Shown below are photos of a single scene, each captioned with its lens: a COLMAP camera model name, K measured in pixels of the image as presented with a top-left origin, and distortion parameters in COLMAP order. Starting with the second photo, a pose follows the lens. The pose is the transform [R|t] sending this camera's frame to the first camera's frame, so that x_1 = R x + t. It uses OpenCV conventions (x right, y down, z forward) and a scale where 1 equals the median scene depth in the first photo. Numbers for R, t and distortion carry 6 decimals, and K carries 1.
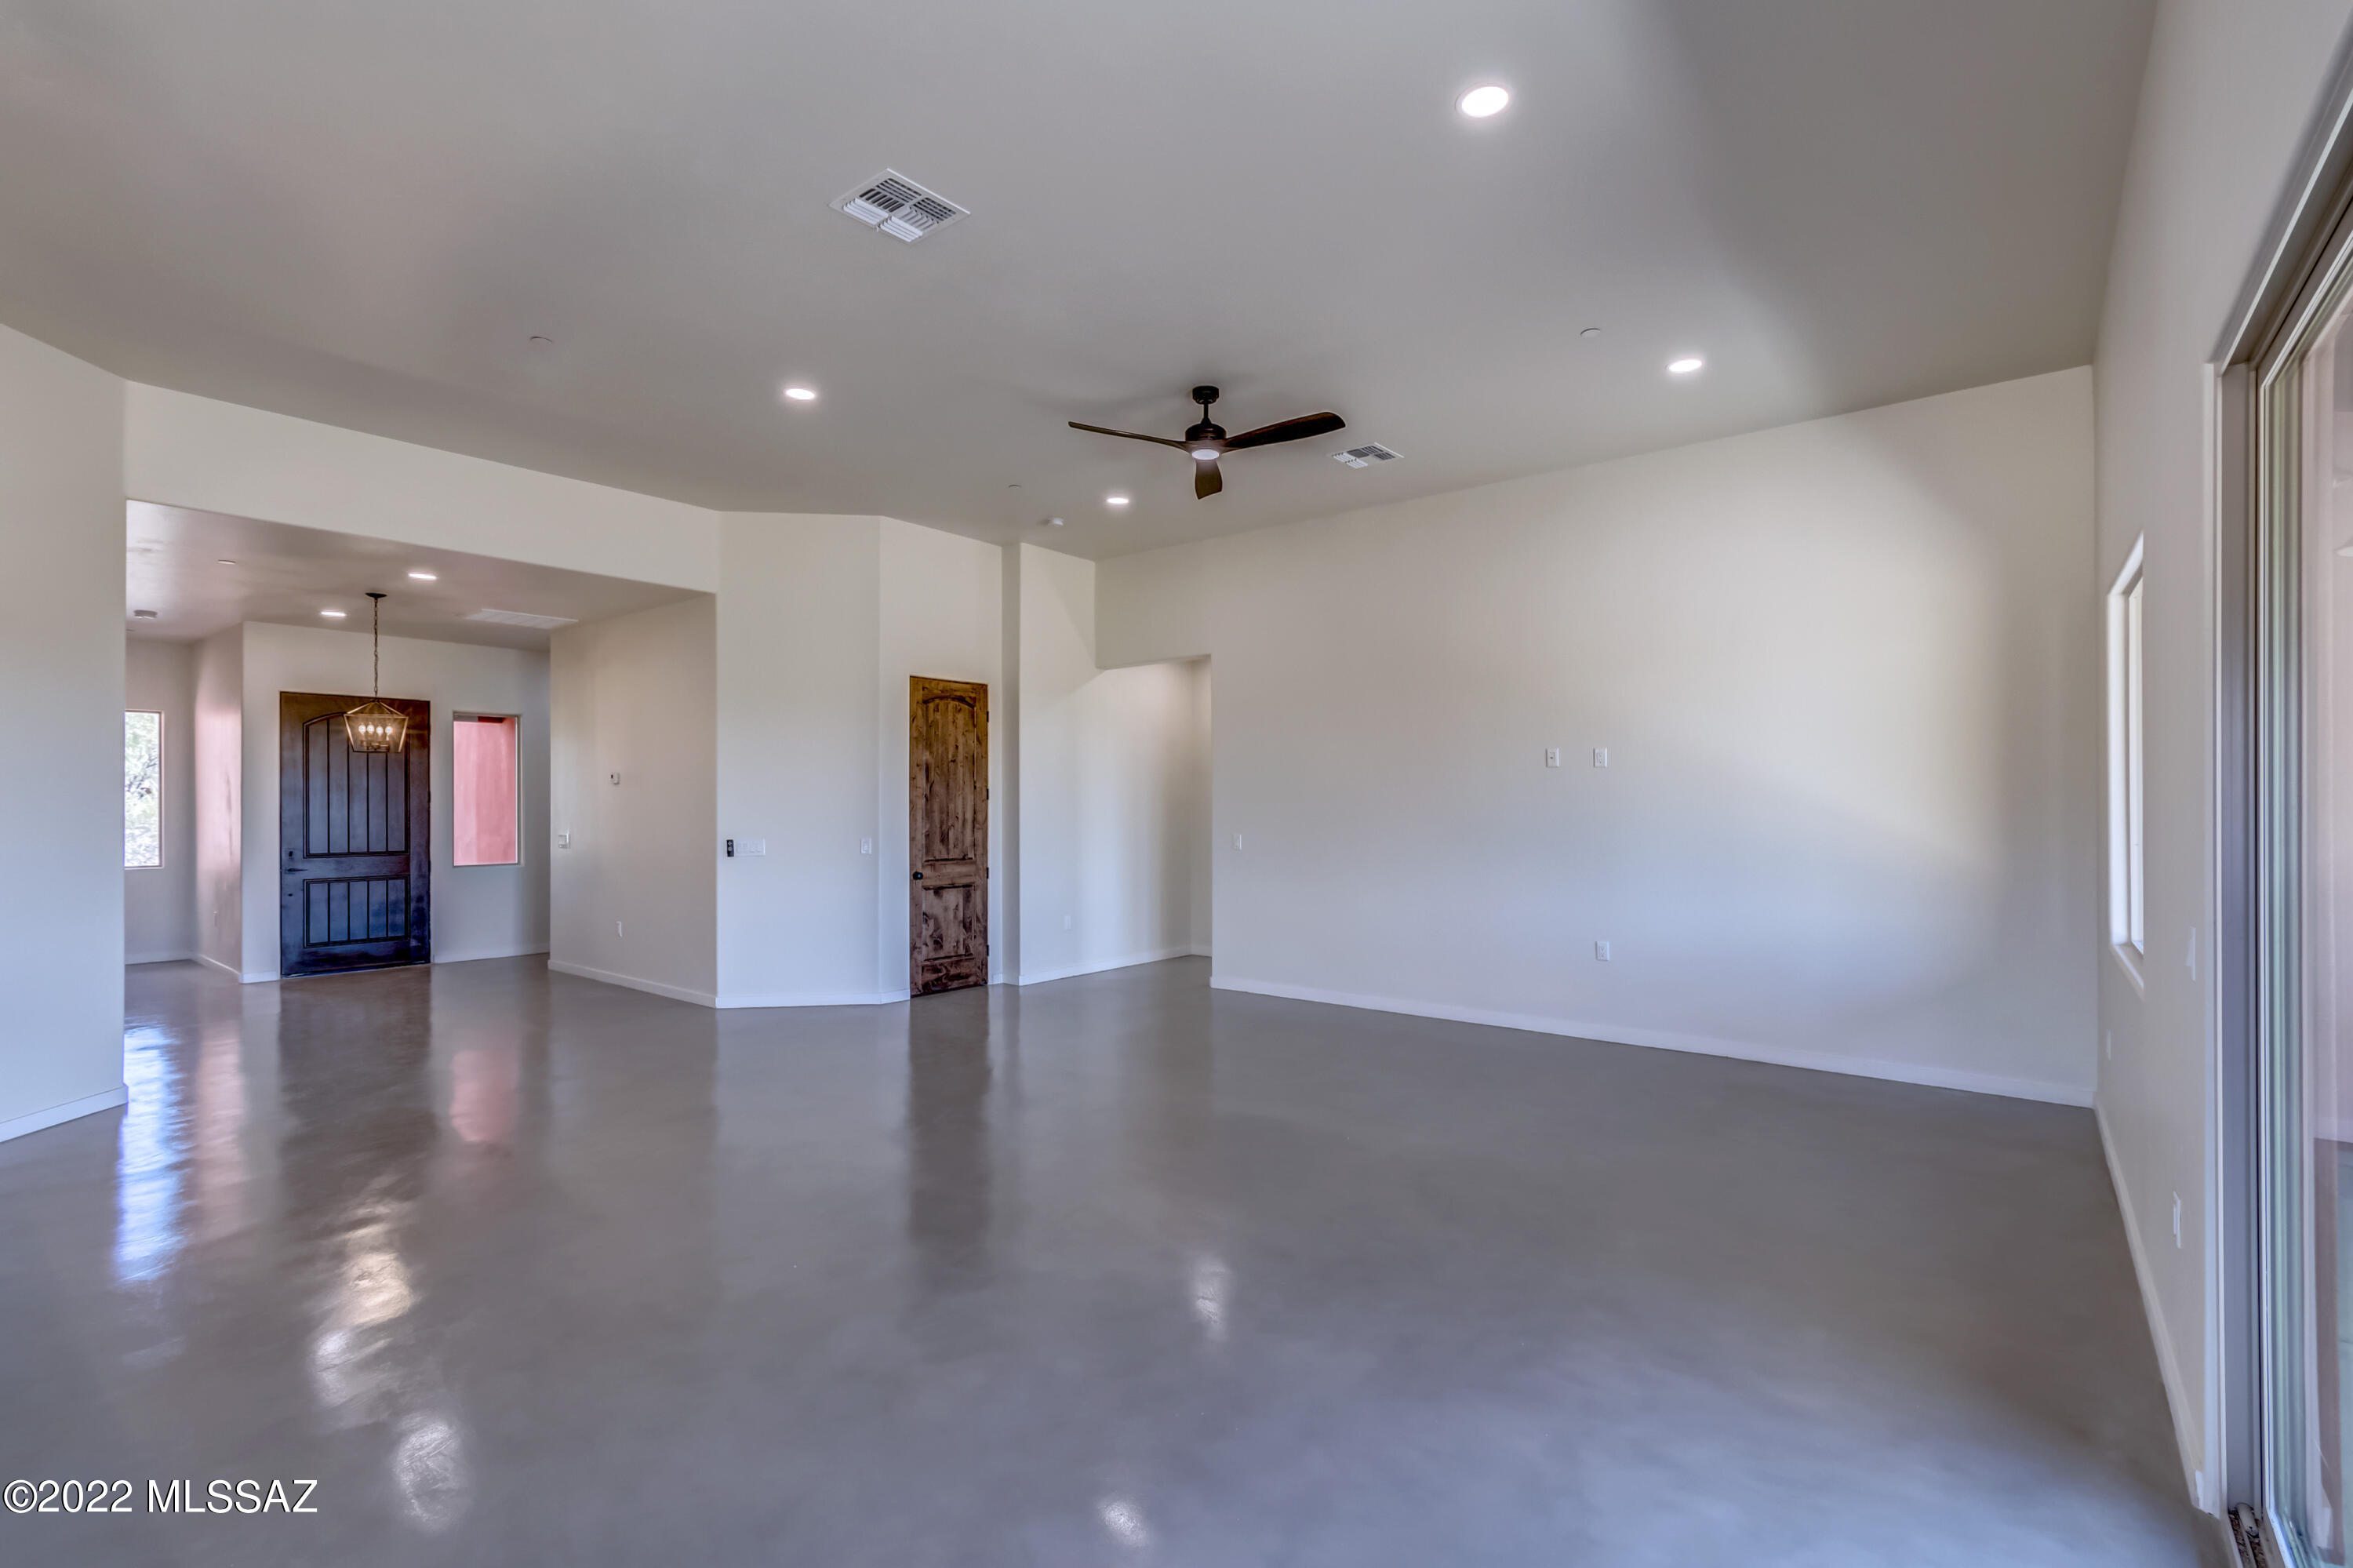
lens RADIAL K [[1050.5, 0, 1175.4], [0, 1050.5, 784.6], [0, 0, 1]] dist [0.002650, 0.000153]
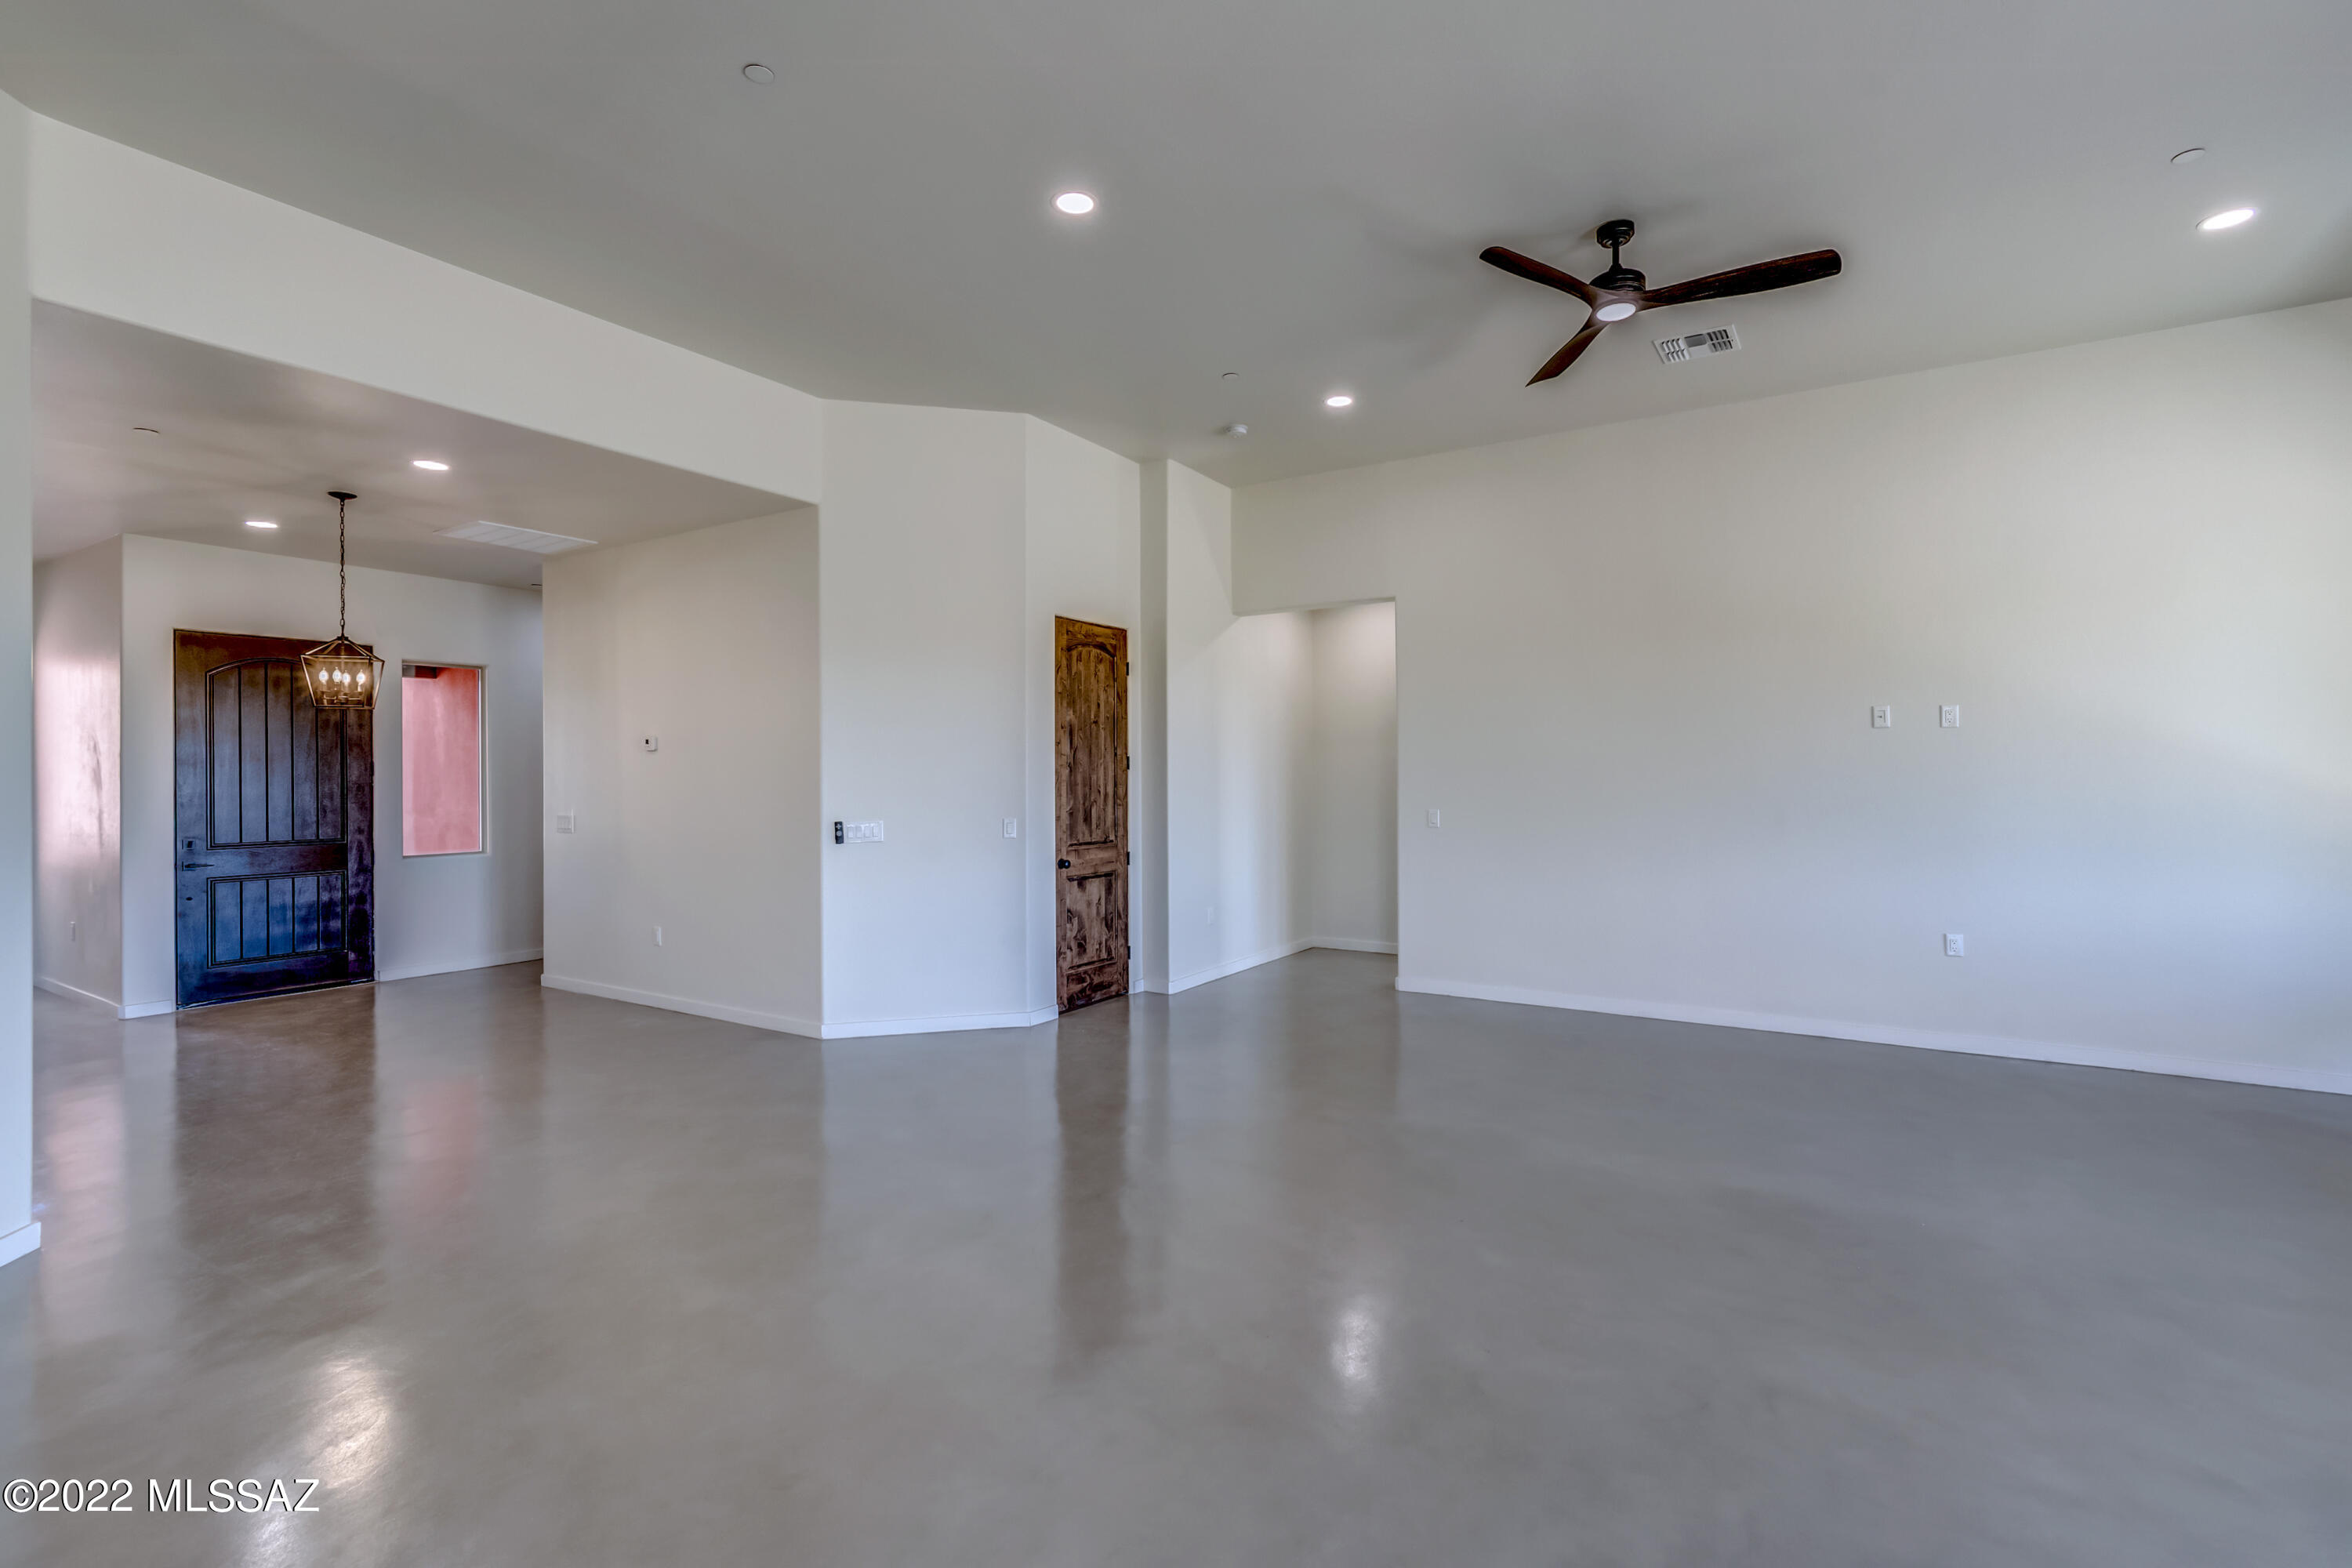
lens RADIAL K [[1050.1, 0, 1176.6], [0, 1050.1, 756.2], [0, 0, 1]] dist [0.002650, 0.000153]
pose [[0.993436, -0.001737, 0.114377, -0.240427], [0.001714, 0.999998, 0.000299, 0.003866], [-0.114377, -0.000101, 0.993437, 0.181821]]
